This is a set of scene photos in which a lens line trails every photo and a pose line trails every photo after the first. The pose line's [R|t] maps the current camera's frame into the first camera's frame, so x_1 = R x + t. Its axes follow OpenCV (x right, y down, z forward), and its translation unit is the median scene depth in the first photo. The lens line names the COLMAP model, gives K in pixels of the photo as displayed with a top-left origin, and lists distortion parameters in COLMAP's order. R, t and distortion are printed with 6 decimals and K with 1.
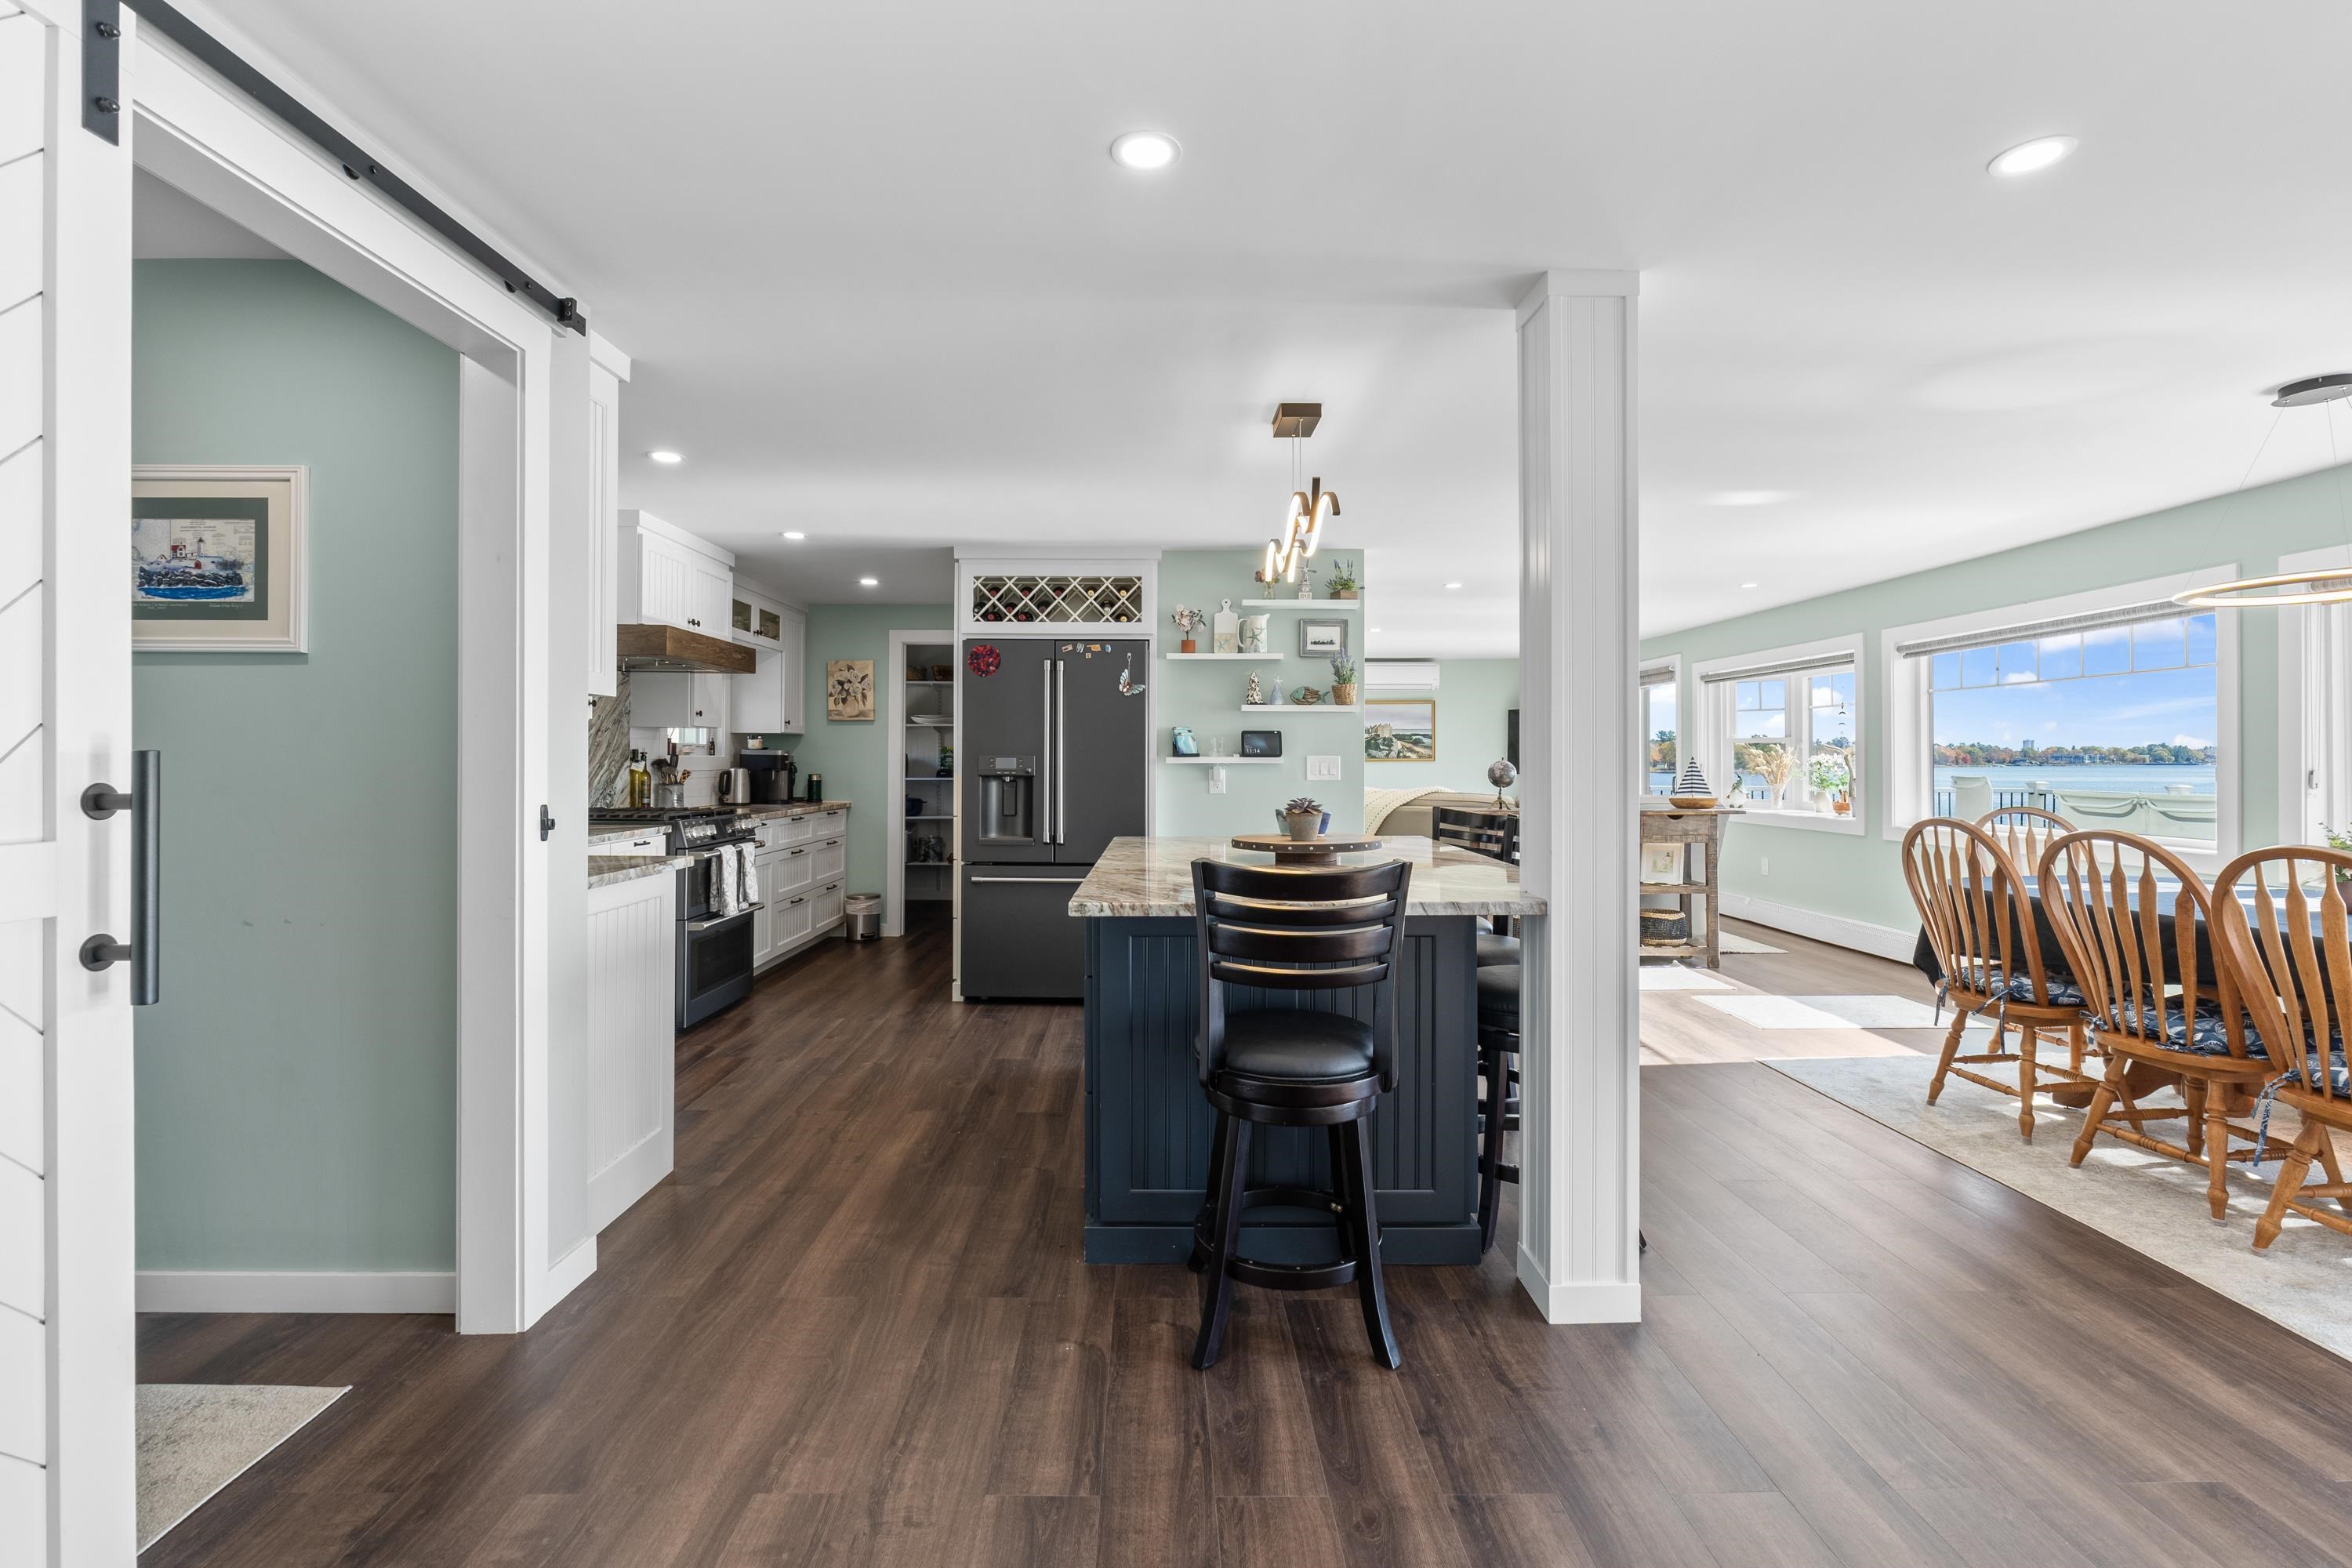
lens RADIAL K [[1014.1, 0, 1162.4], [0, 1014.1, 766.0], [0, 0, 1]] dist [-0.010474, 0.000373]
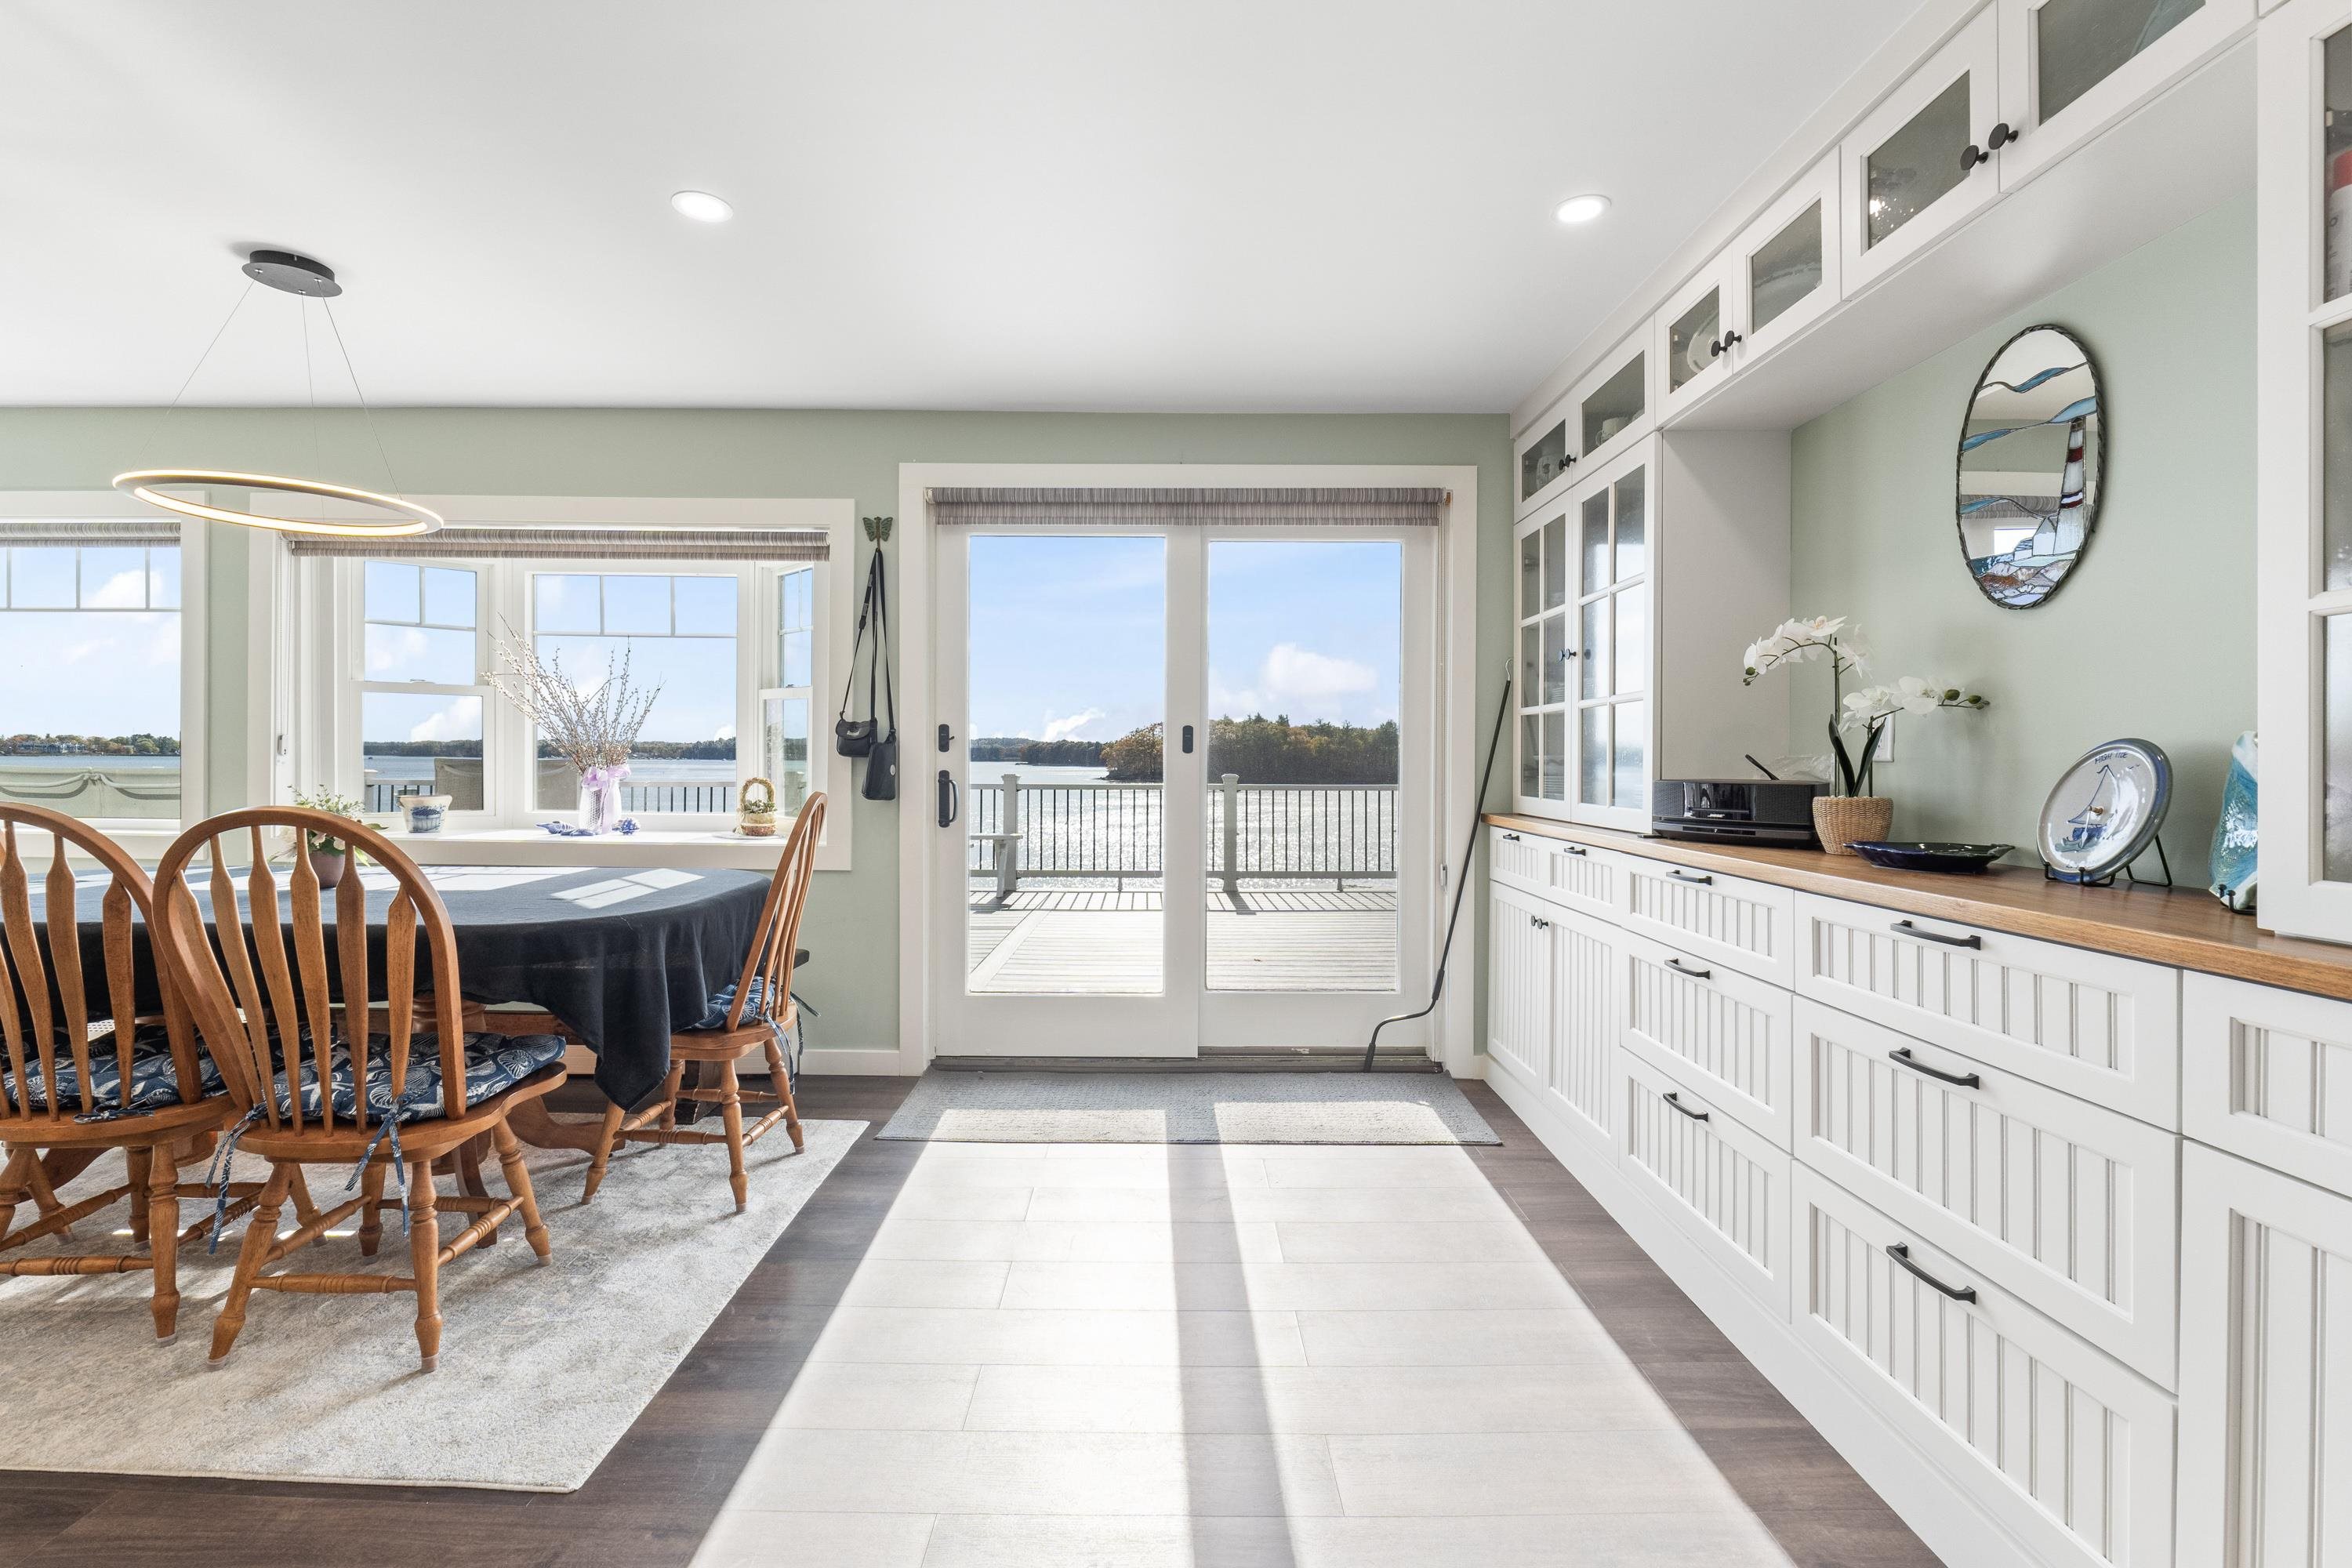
lens RADIAL K [[1040.0, 0, 1175.3], [0, 1040.0, 768.0], [0, 0, 1]] dist [-0.003549, -0.000300]
pose [[0.005760, -0.003433, 0.999978, 0.300397], [-0.007549, 0.999965, 0.003477, 0.035579], [-0.999955, -0.007569, 0.005734, 0.259437]]
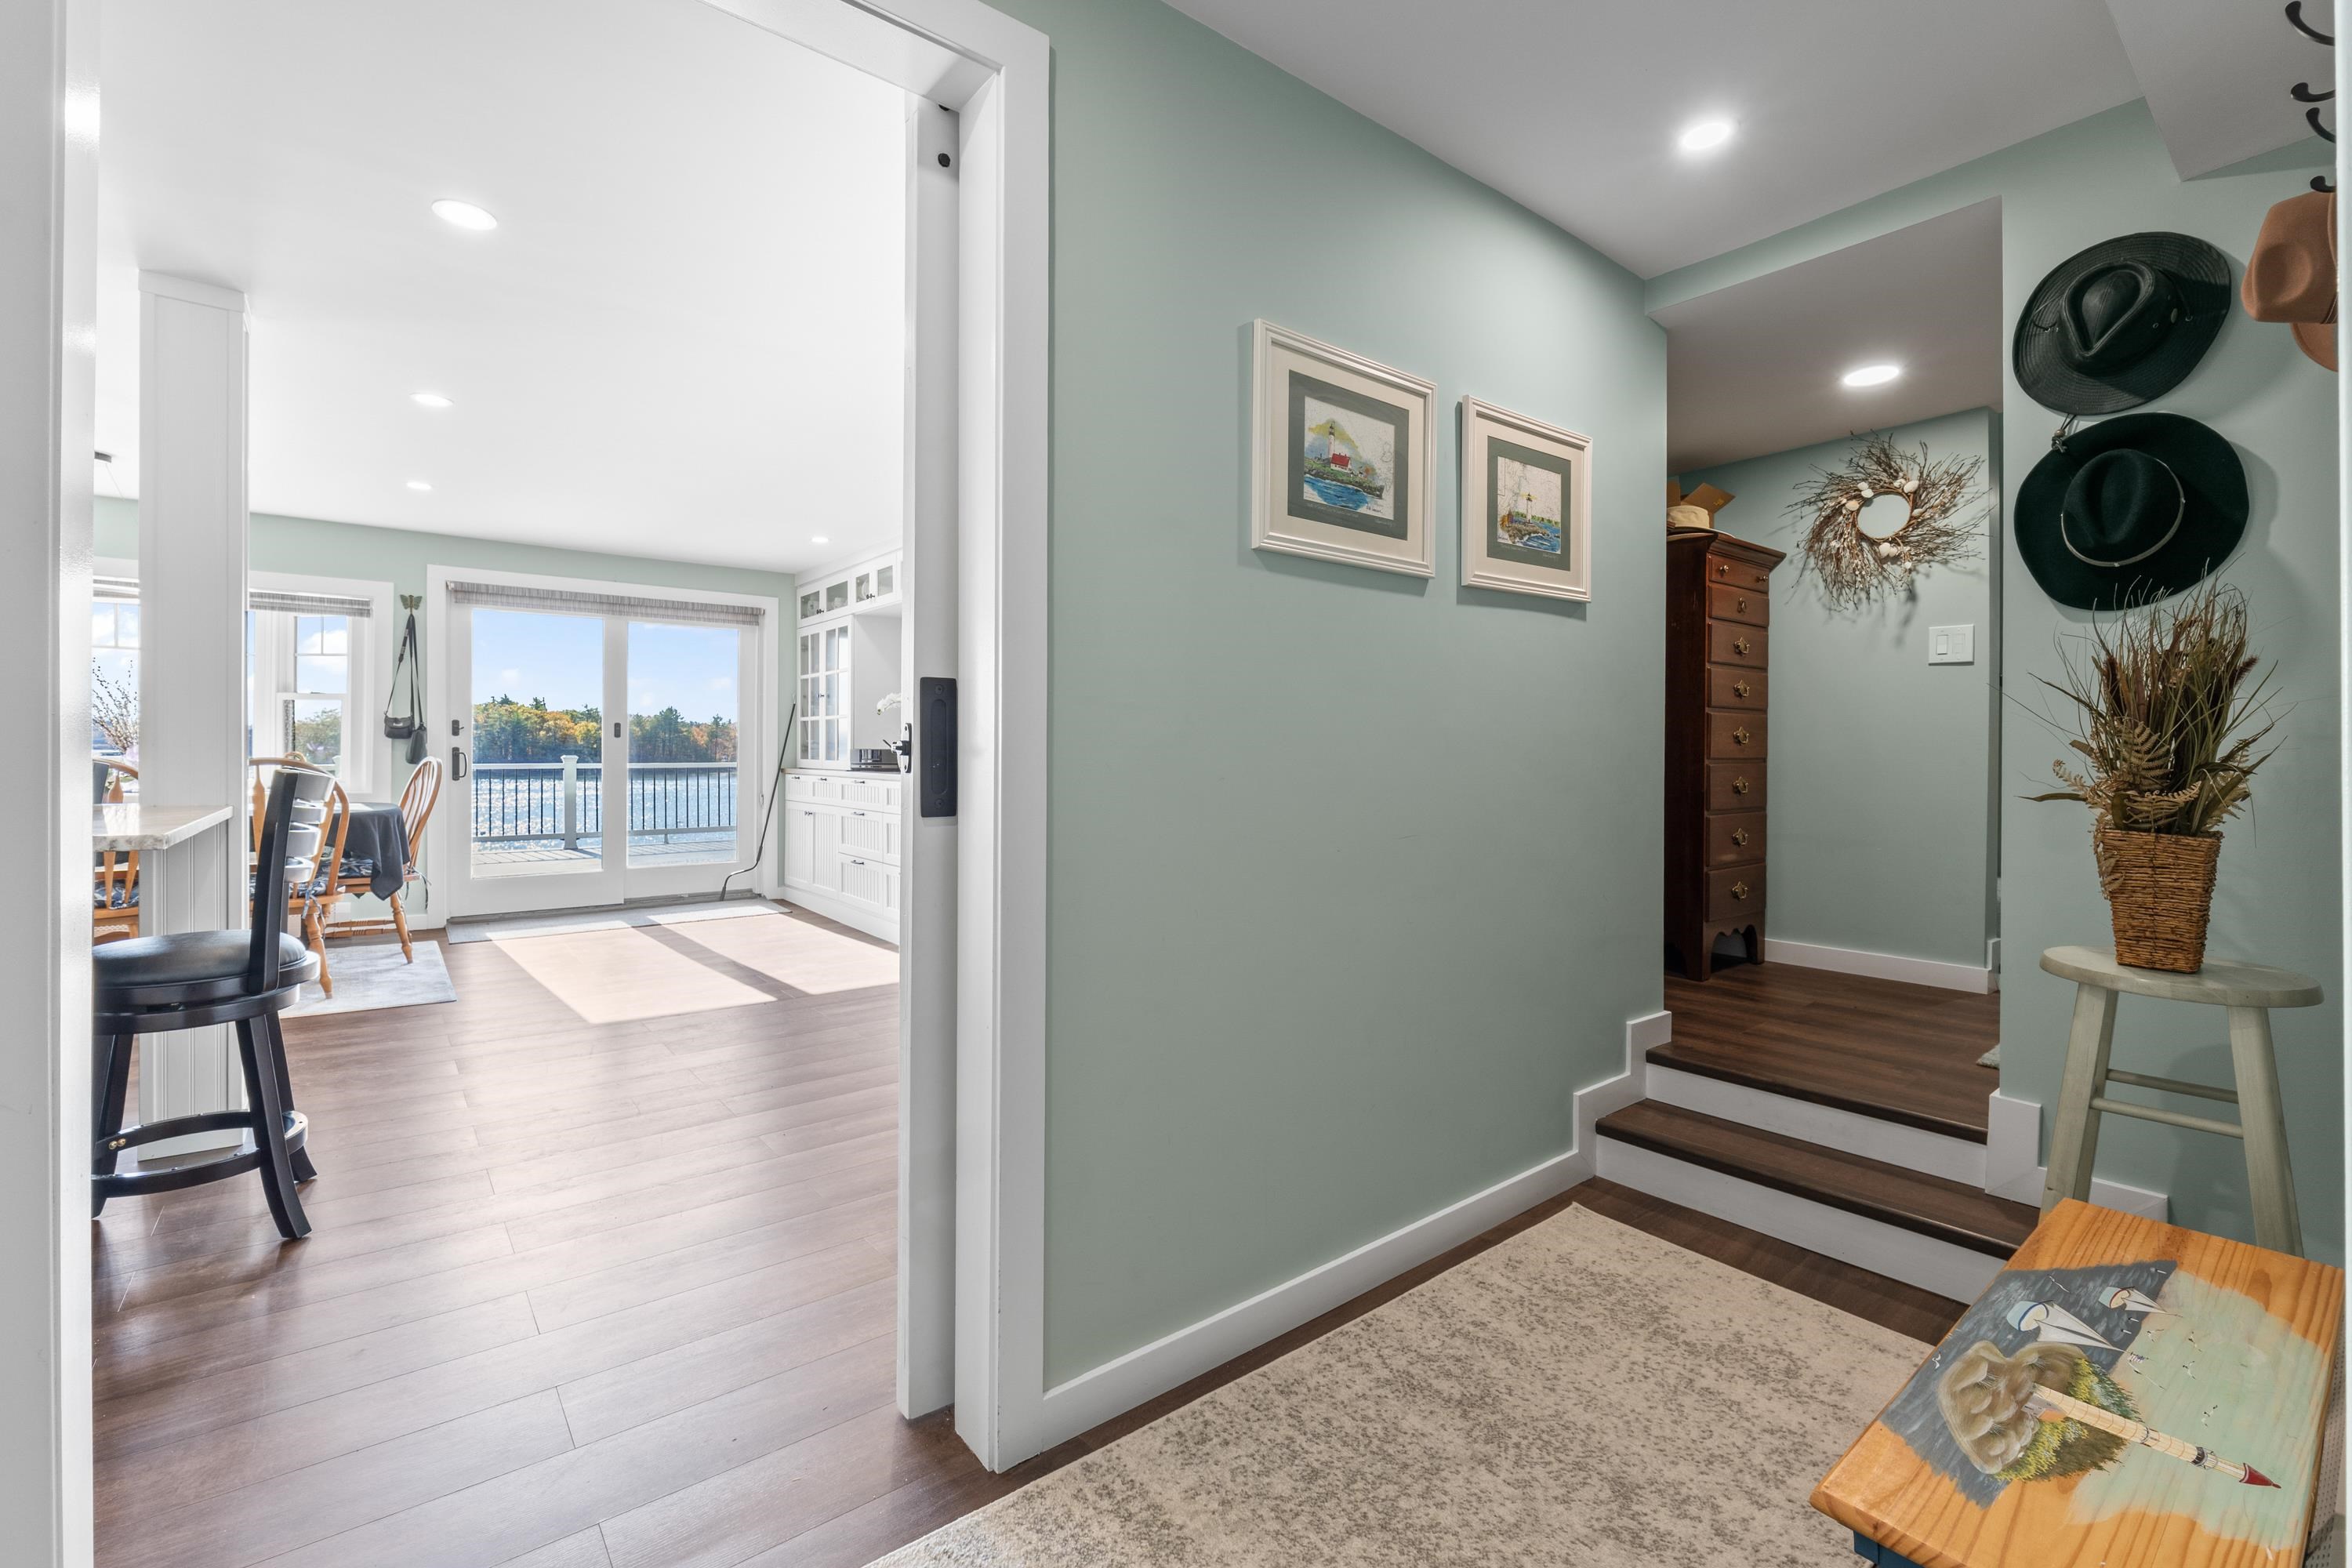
lens RADIAL K [[1014.1, 0, 1173.3], [0, 1014.1, 752.3], [0, 0, 1]] dist [-0.010474, 0.000373]
pose [[-0.612772, 0.001236, 0.790259, -1.027897], [-0.003451, 0.999985, -0.004240, 0.060318], [-0.790252, -0.005325, -0.612758, 0.668359]]
